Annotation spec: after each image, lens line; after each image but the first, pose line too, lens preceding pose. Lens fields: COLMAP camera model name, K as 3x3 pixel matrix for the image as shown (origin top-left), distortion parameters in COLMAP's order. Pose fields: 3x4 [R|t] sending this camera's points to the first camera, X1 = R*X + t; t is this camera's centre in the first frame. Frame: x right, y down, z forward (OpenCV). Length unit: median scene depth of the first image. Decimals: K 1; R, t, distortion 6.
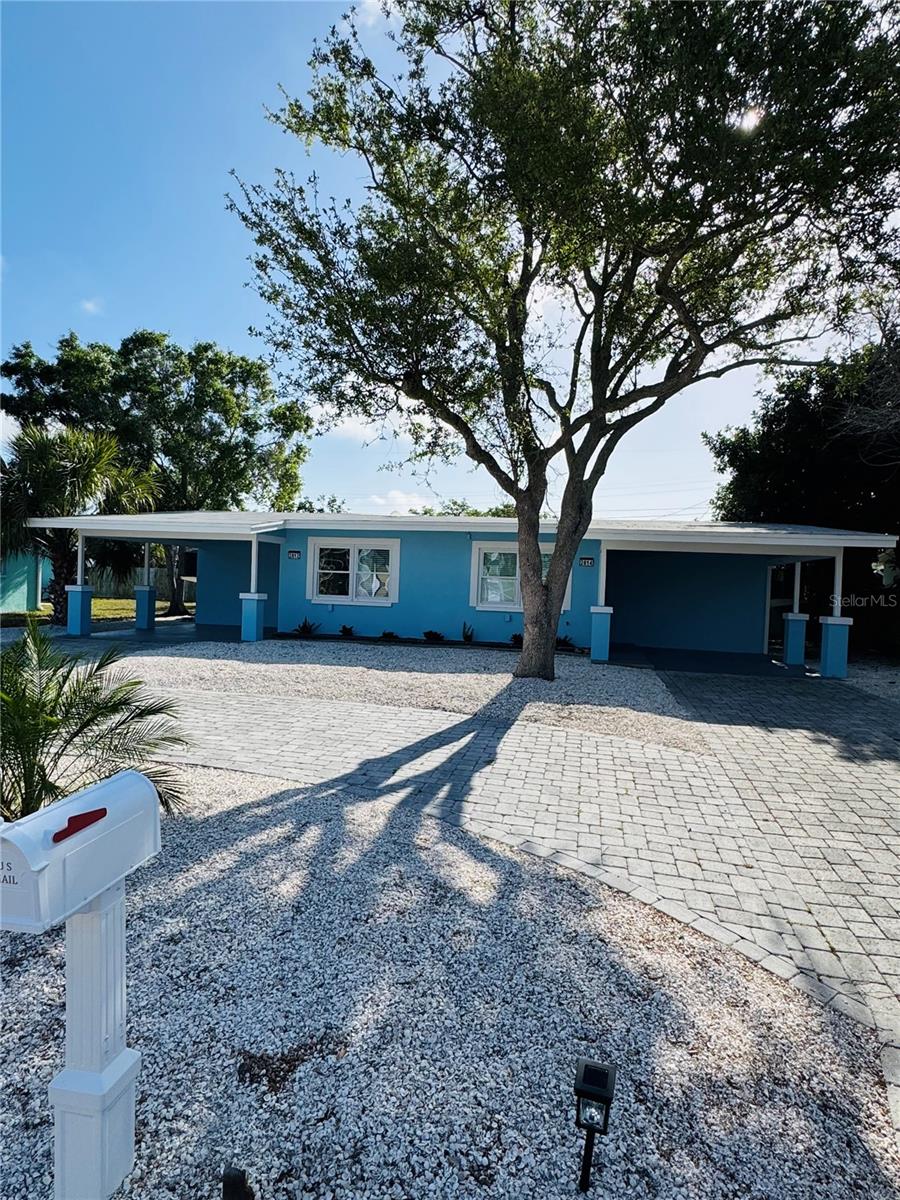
lens RADIAL K [[697.2, 0, 453.7], [0, 697.2, 600.0], [0, 0, 1]] dist [0.000054, 0.001868]
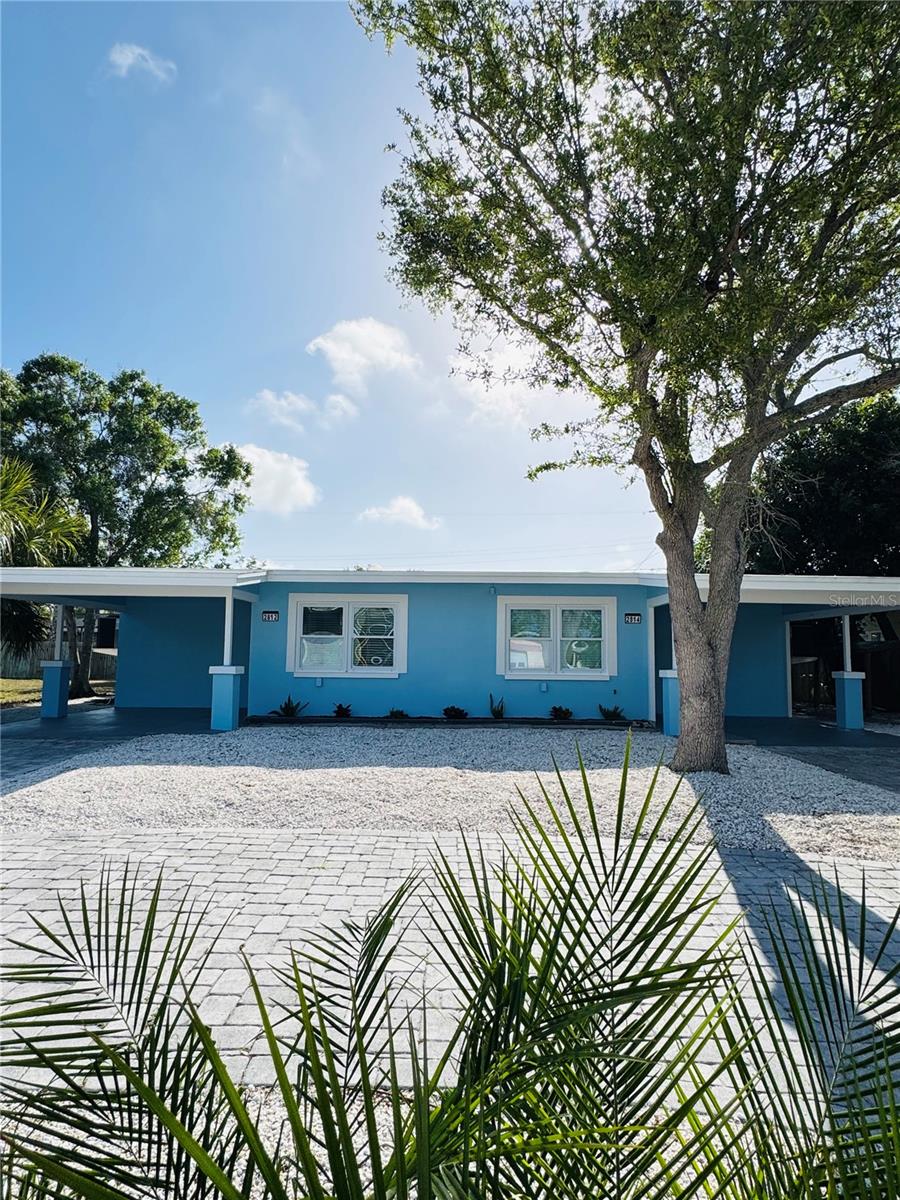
lens RADIAL K [[669.6, 0, 451.7], [0, 669.6, 596.2], [0, 0, 1]] dist [-0.008461, -0.000941]
pose [[0.982747, -0.008936, 0.184738, -0.143024], [0.028179, 0.994405, -0.101804, -0.003531], [-0.182795, 0.105253, 0.977501, 0.186441]]
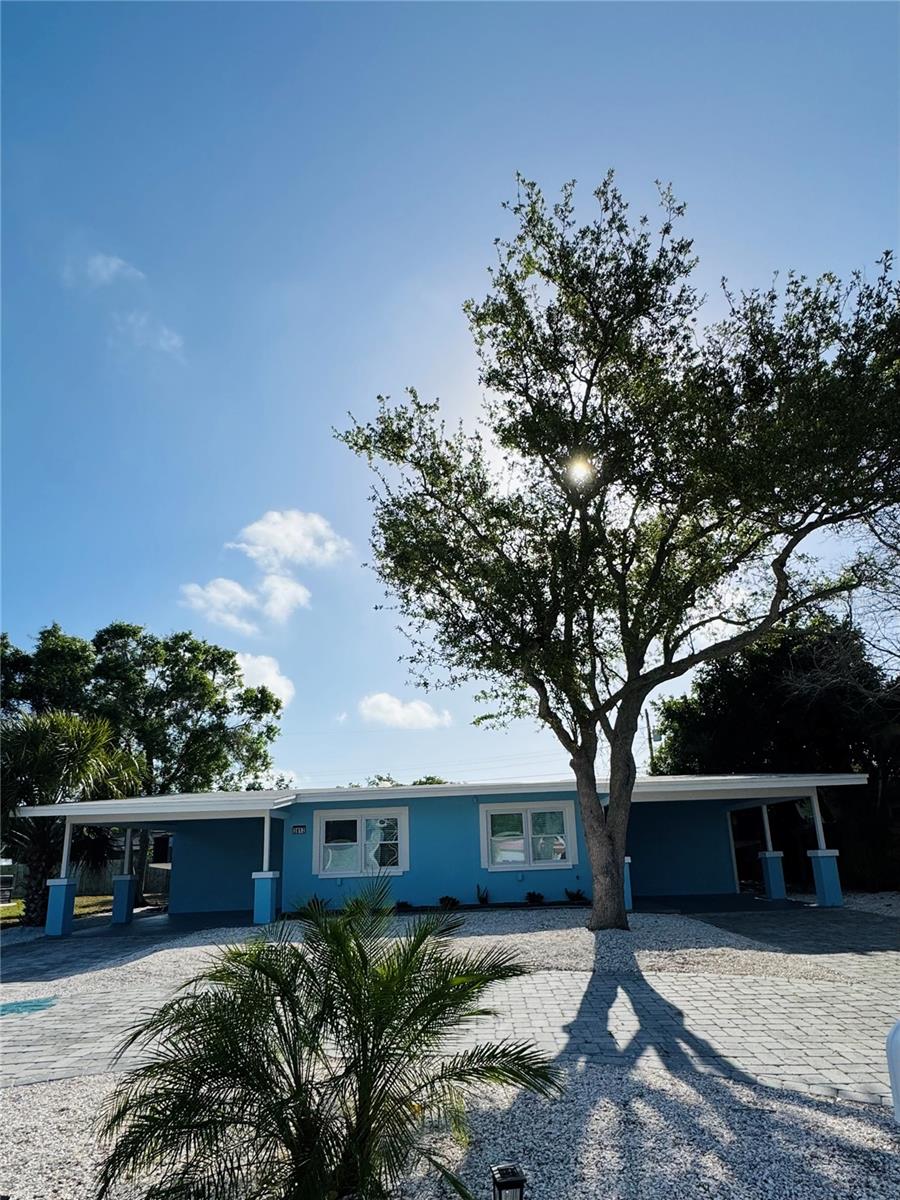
lens RADIAL K [[647.3, 0, 474.0], [0, 647.3, 707.0], [0, 0, 1]] dist [-0.011052, 0.000868]
pose [[0.981120, -0.031980, 0.190737, -0.132700], [0.077721, 0.968288, -0.237439, 0.003192], [-0.177095, 0.247780, 0.952493, 0.031023]]
